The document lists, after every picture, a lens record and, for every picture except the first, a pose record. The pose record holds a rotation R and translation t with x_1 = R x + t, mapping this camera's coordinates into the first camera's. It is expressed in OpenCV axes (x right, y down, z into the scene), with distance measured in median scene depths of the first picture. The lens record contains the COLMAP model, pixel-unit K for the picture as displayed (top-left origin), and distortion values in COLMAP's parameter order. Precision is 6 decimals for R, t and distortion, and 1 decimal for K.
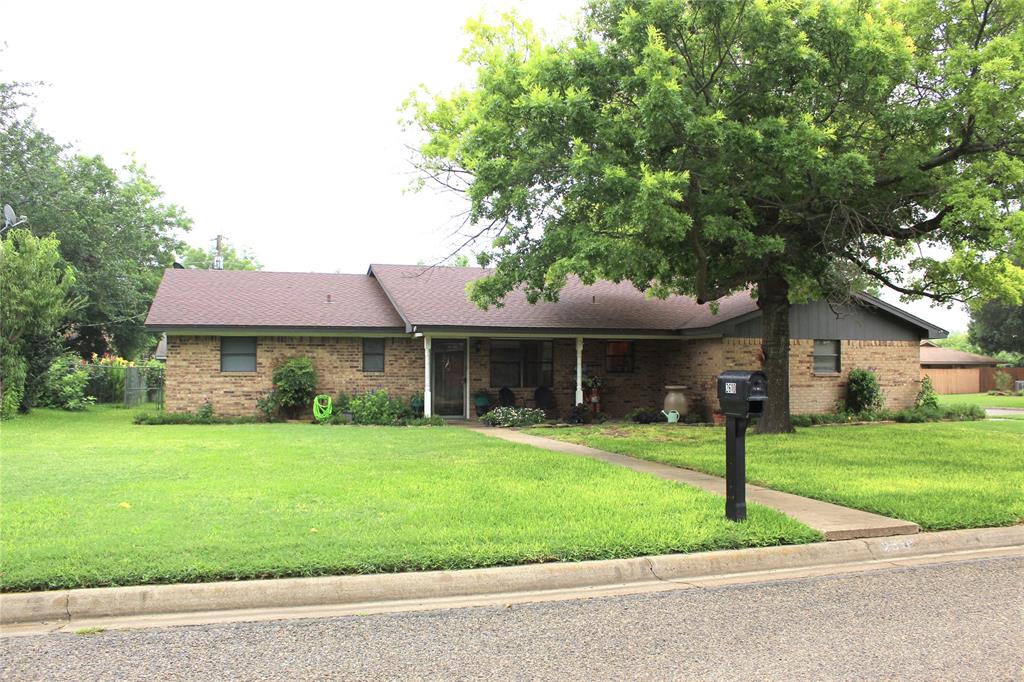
lens RADIAL K [[930.9, 0, 512.0], [0, 930.9, 341.0], [0, 0, 1]] dist [-0.180470, 0.184312]
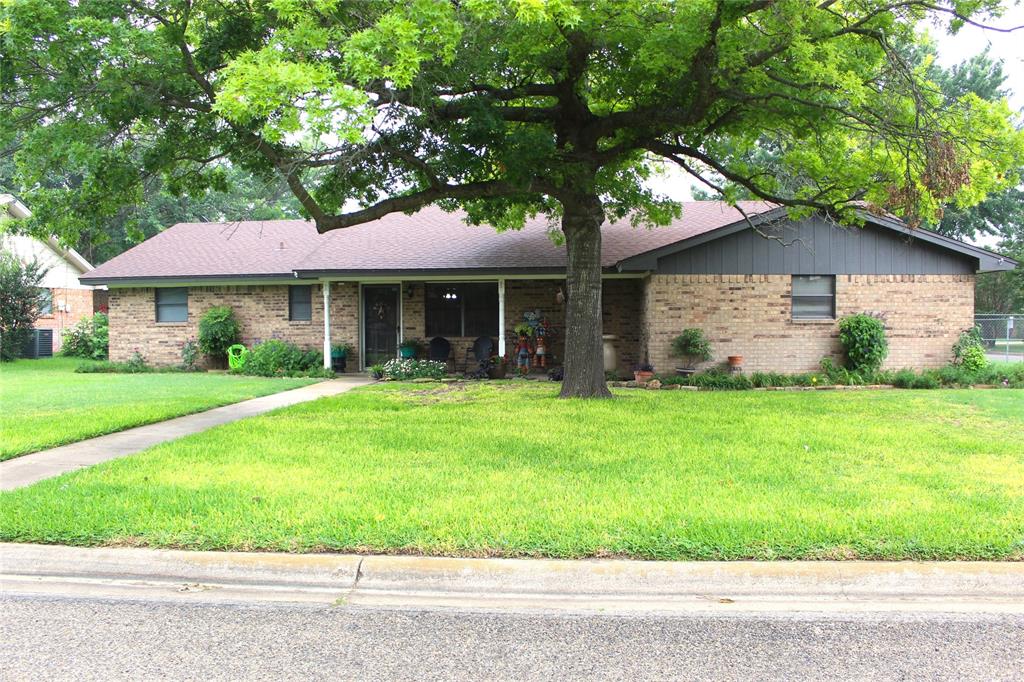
lens RADIAL K [[930.9, 0, 512.0], [0, 930.9, 341.0], [0, 0, 1]] dist [-0.180470, 0.184312]
pose [[0.915109, 0.002688, -0.403198, 0.435988], [0.019507, 0.998512, 0.050932, 0.010116], [0.402735, -0.054473, 0.913694, 0.219639]]
